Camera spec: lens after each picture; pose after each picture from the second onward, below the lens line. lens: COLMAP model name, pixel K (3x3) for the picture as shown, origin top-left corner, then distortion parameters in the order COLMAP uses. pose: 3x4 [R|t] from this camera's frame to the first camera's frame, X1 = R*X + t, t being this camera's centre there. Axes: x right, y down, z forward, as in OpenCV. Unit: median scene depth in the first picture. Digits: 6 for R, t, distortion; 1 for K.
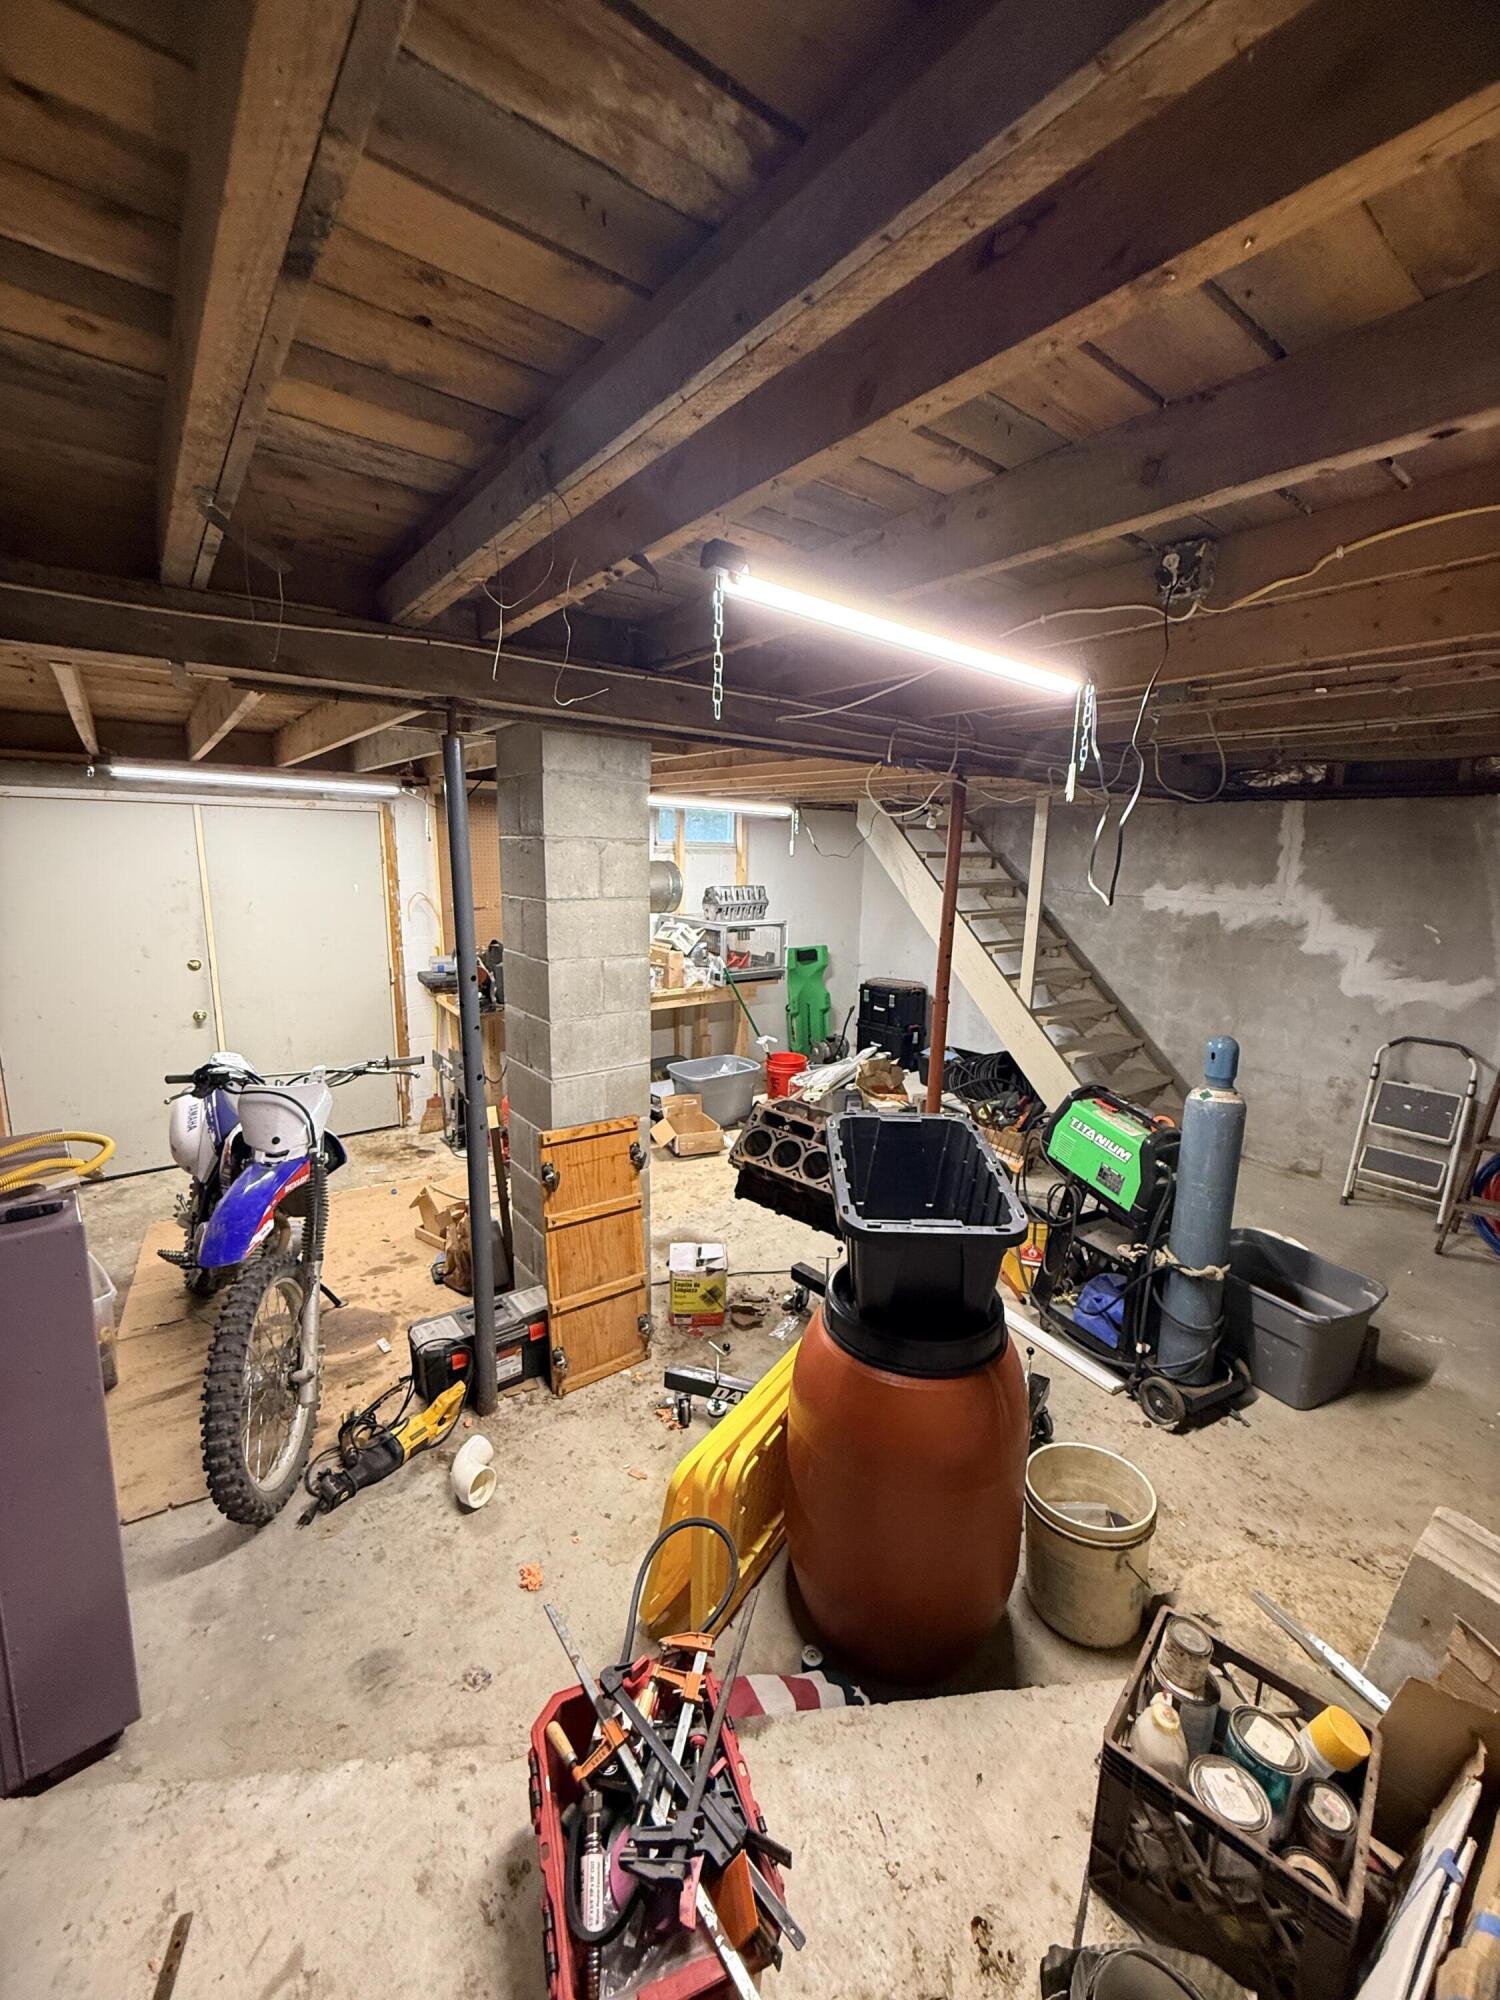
lens RADIAL K [[793.6, 0, 744.7], [0, 793.6, 1000.7], [0, 0, 1]] dist [0.000650, -0.000018]
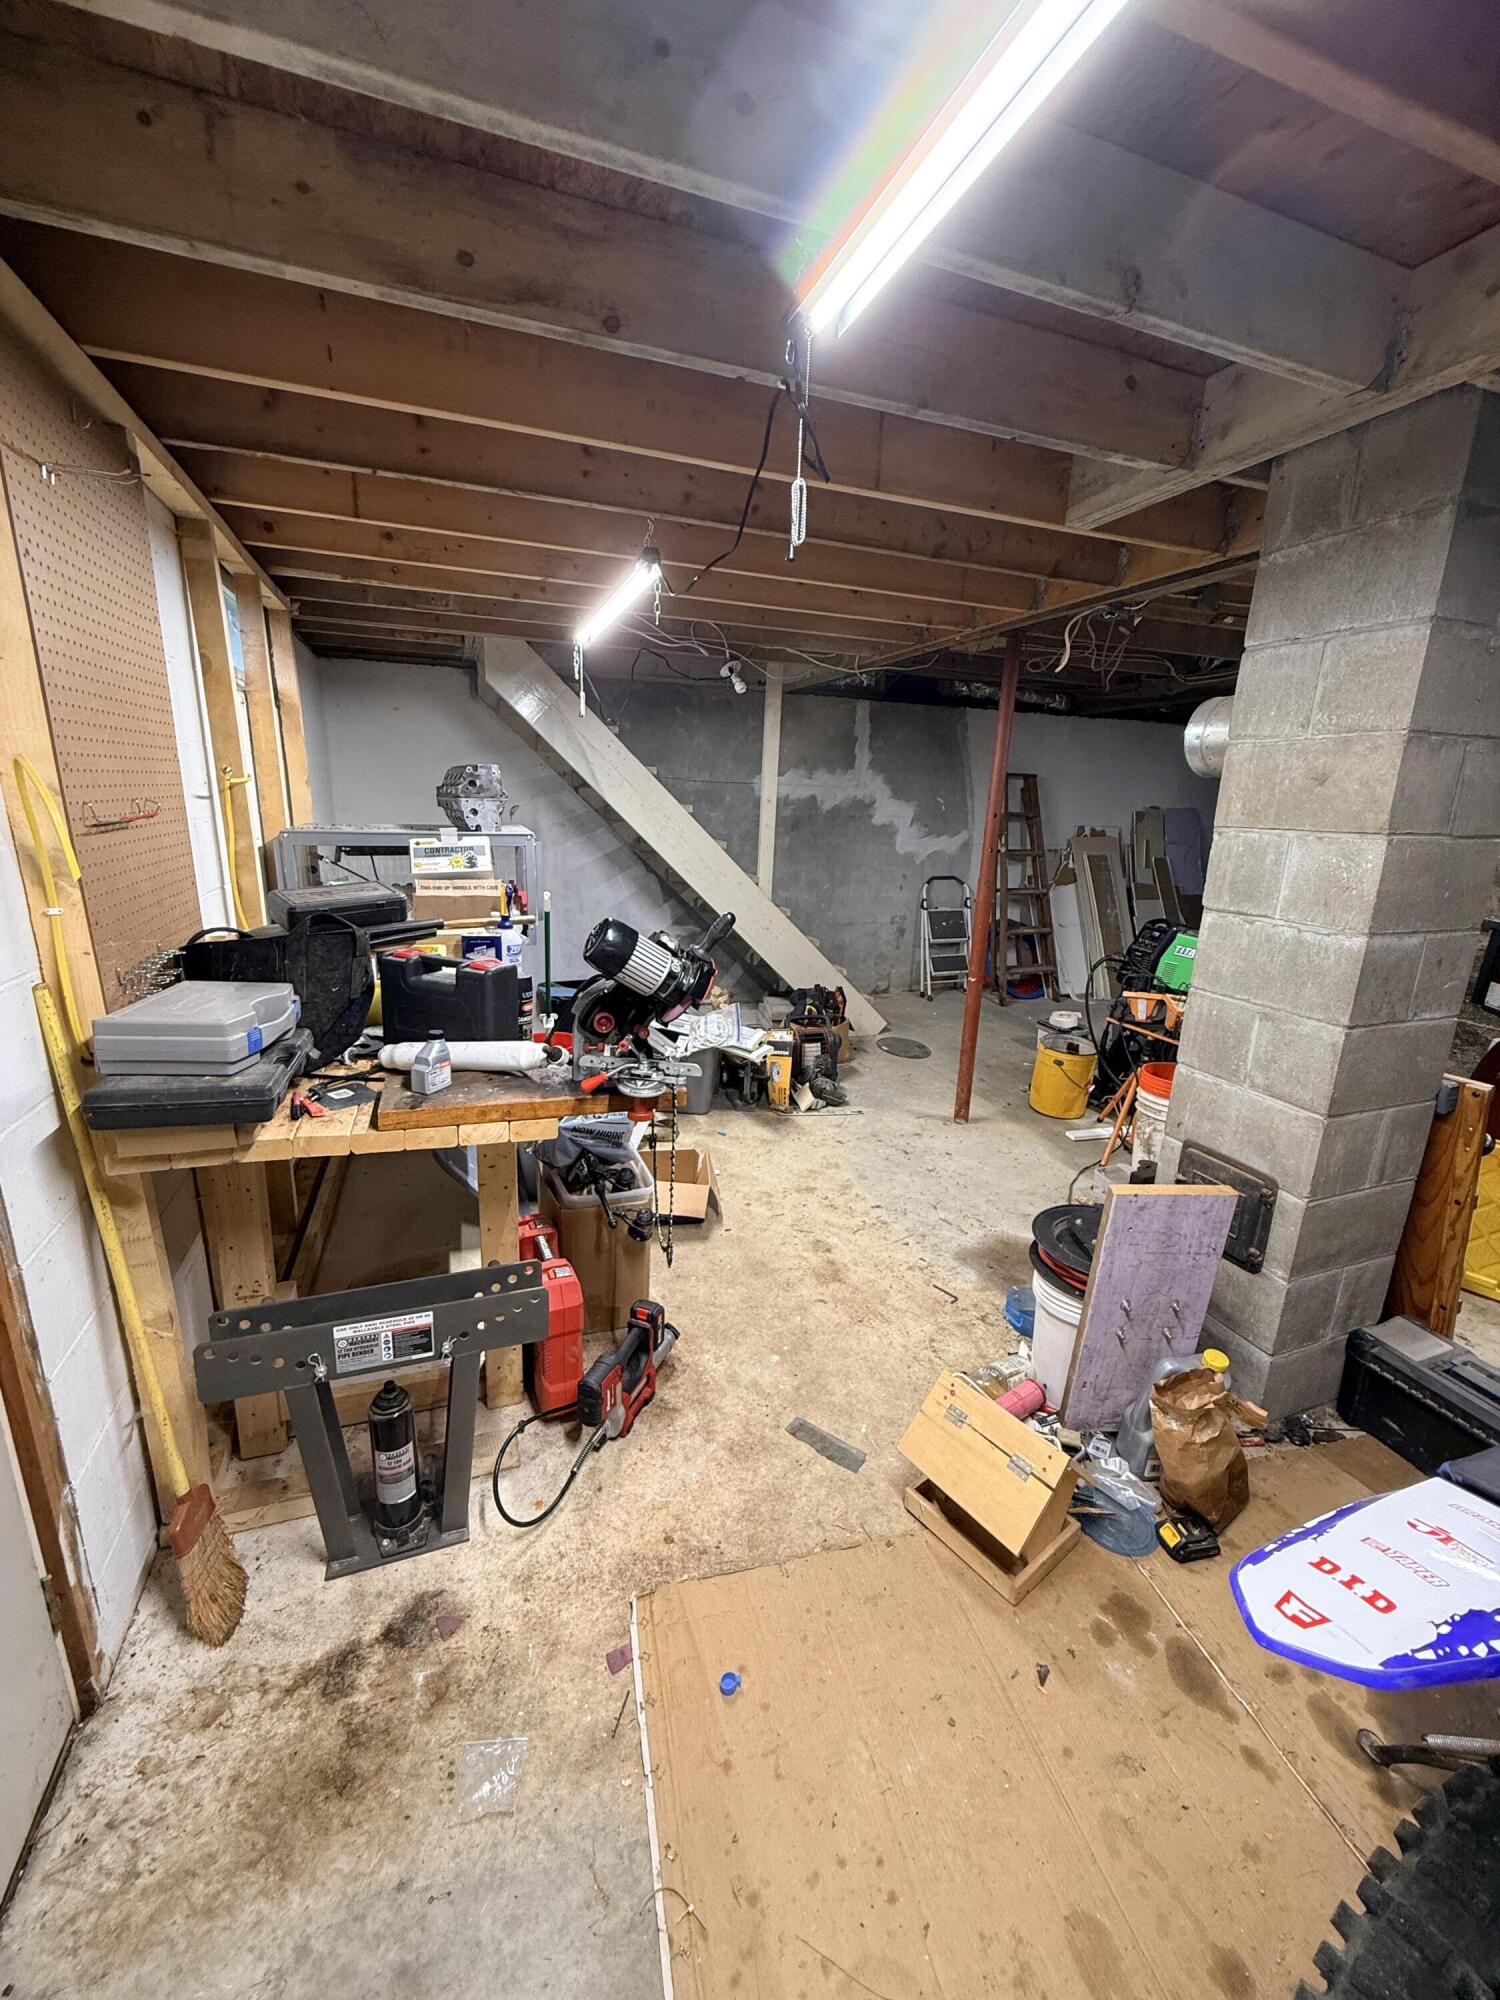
lens RADIAL K [[793.6, 0, 750.4], [0, 793.6, 1007.5], [0, 0, 1]] dist [0.000650, -0.000018]
pose [[0.296210, -0.256843, 0.919941, -0.615861], [0.158123, 0.963061, 0.217968, -0.087388], [-0.941943, 0.080899, 0.325881, 0.799508]]
